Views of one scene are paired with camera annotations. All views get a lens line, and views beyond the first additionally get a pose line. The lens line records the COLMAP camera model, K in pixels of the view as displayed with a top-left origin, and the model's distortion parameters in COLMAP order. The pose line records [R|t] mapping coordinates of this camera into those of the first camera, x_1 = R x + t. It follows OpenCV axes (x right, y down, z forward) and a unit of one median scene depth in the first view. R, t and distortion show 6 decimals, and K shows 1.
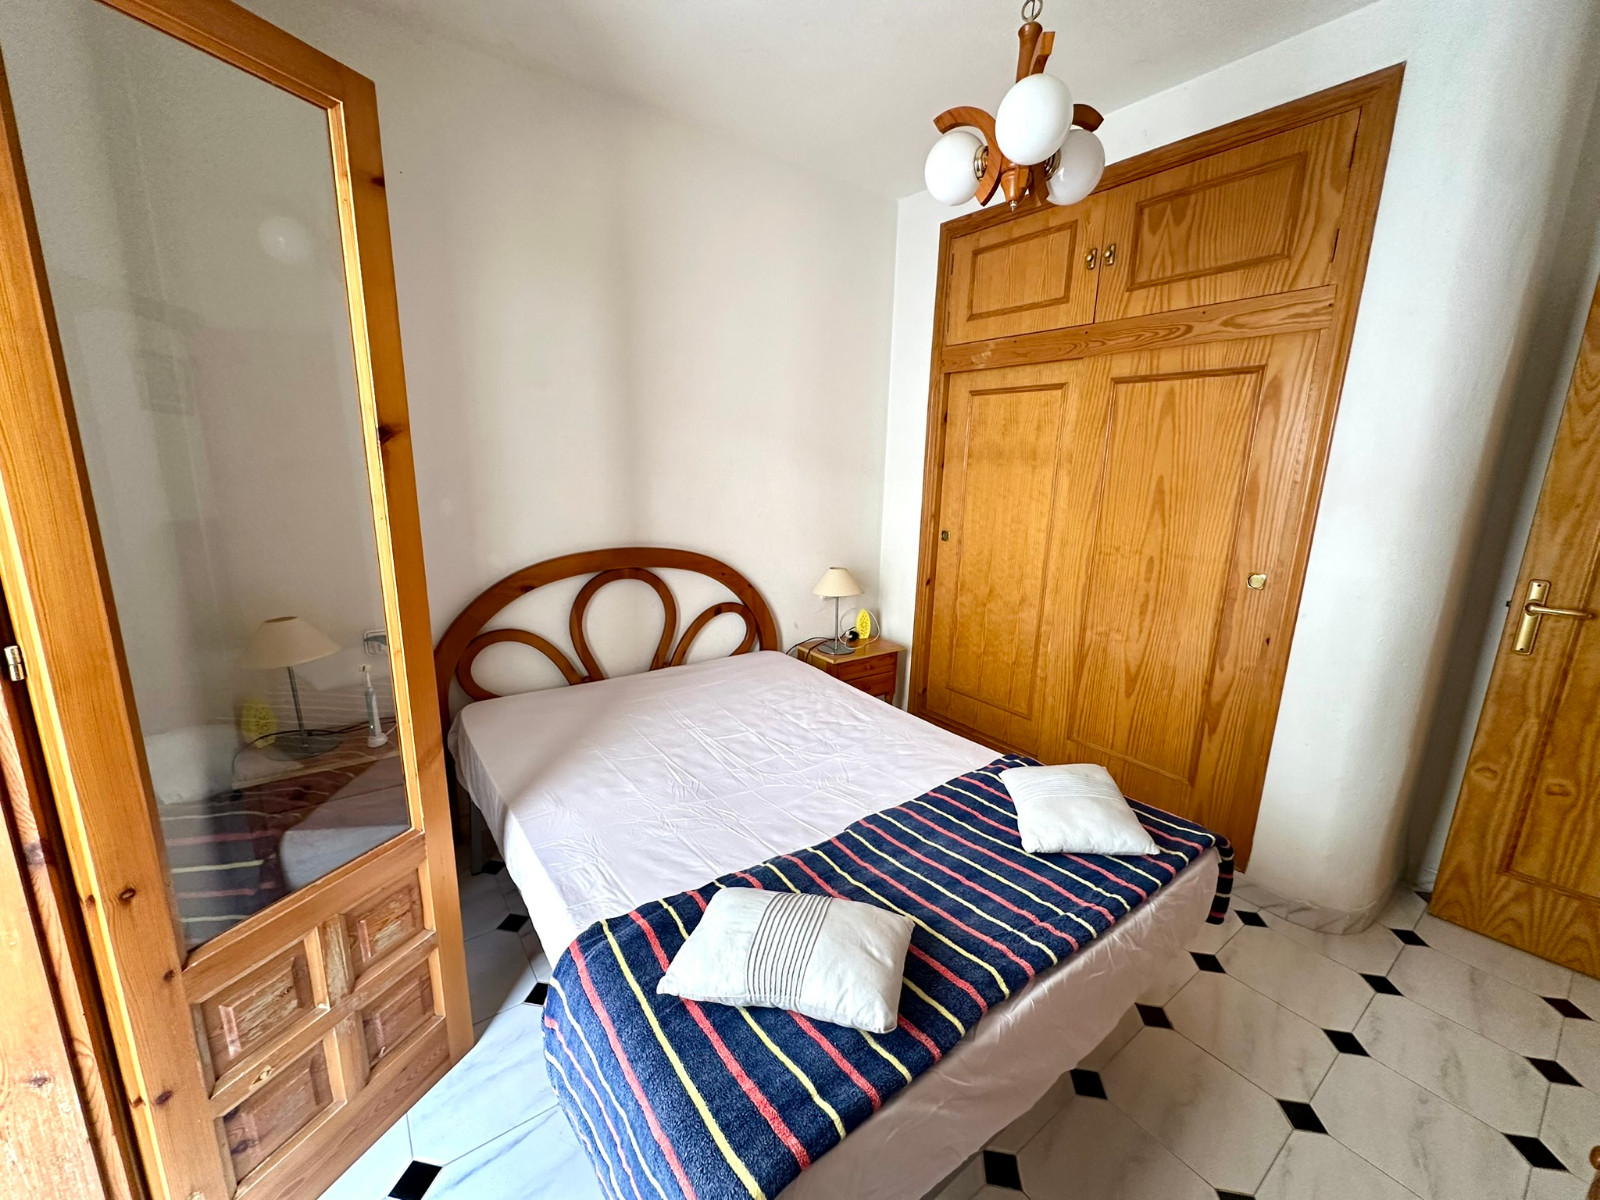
lens RADIAL K [[641.6, 0, 800.0], [0, 641.6, 600.0], [0, 0, 1]] dist [0.000049, -0.000171]
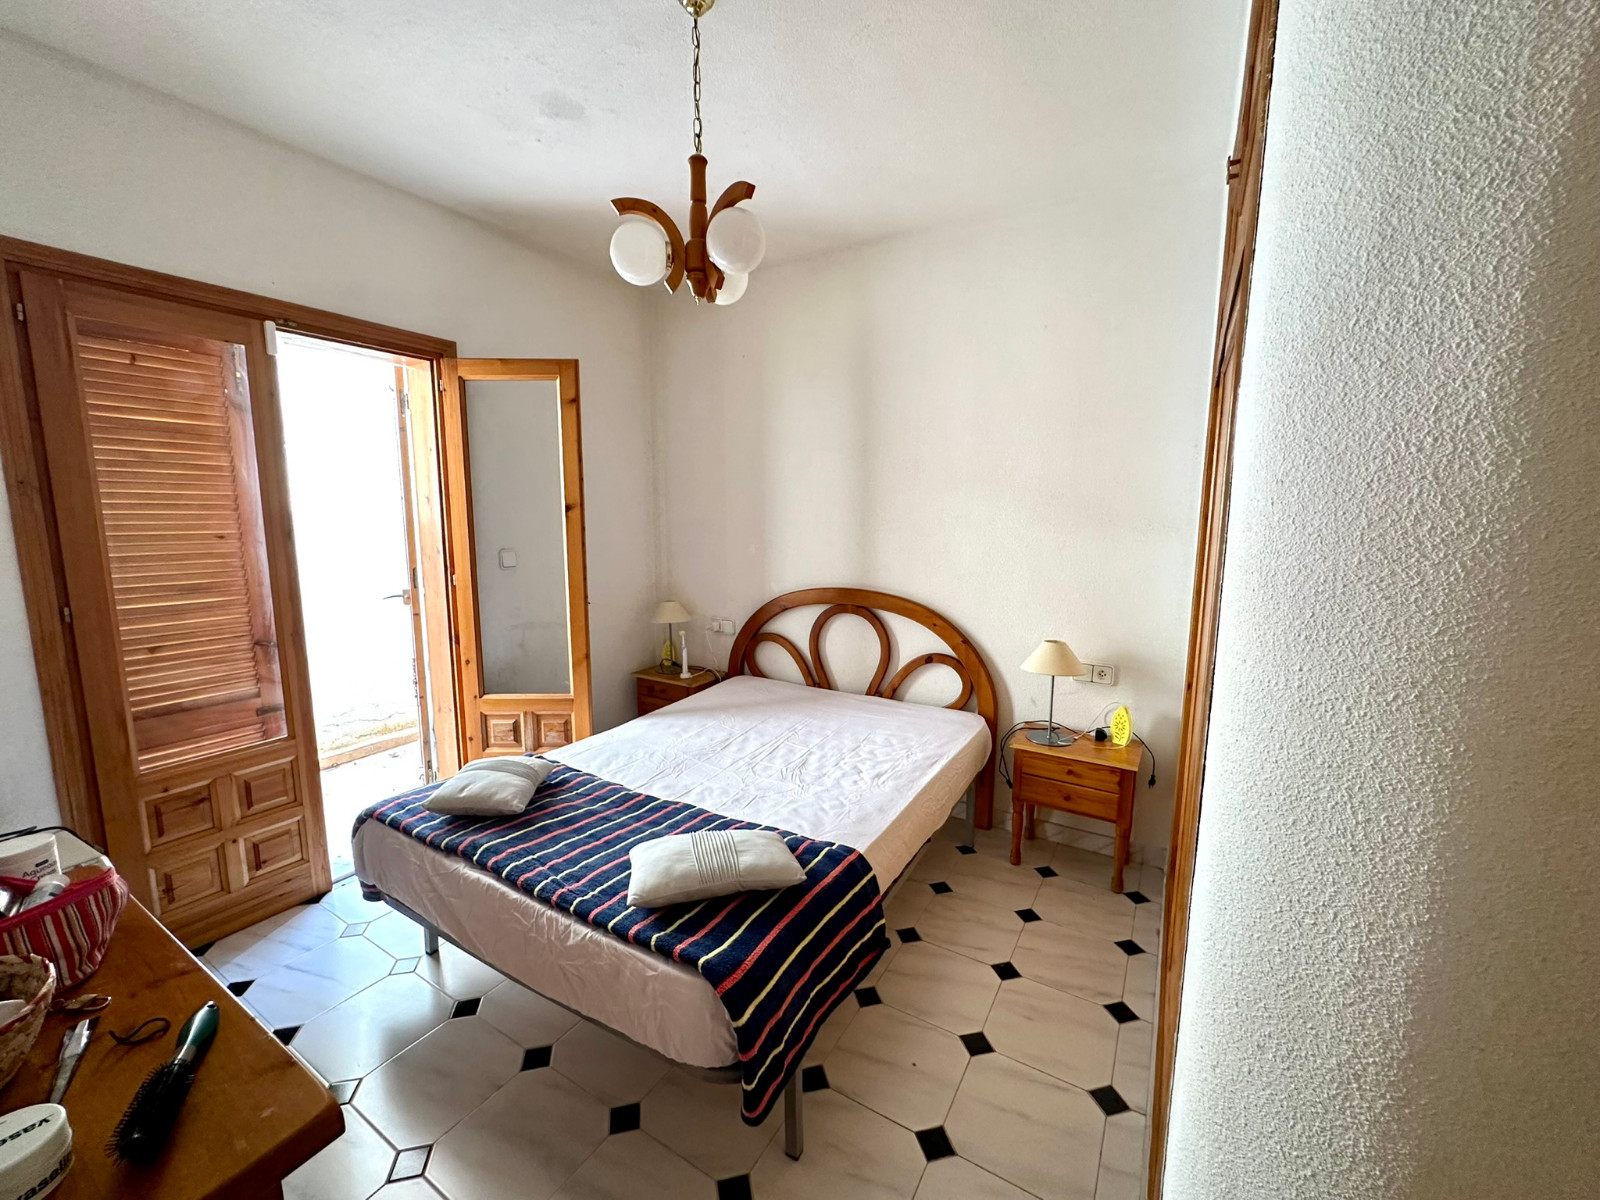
lens RADIAL K [[641.6, 0, 800.0], [0, 641.6, 600.0], [0, 0, 1]] dist [0.000049, -0.000171]
pose [[0.384073, 0.104889, -0.917326, 0.852977], [-0.189179, 0.981388, 0.033007, -0.083559], [0.903714, 0.160862, 0.396767, 0.432995]]
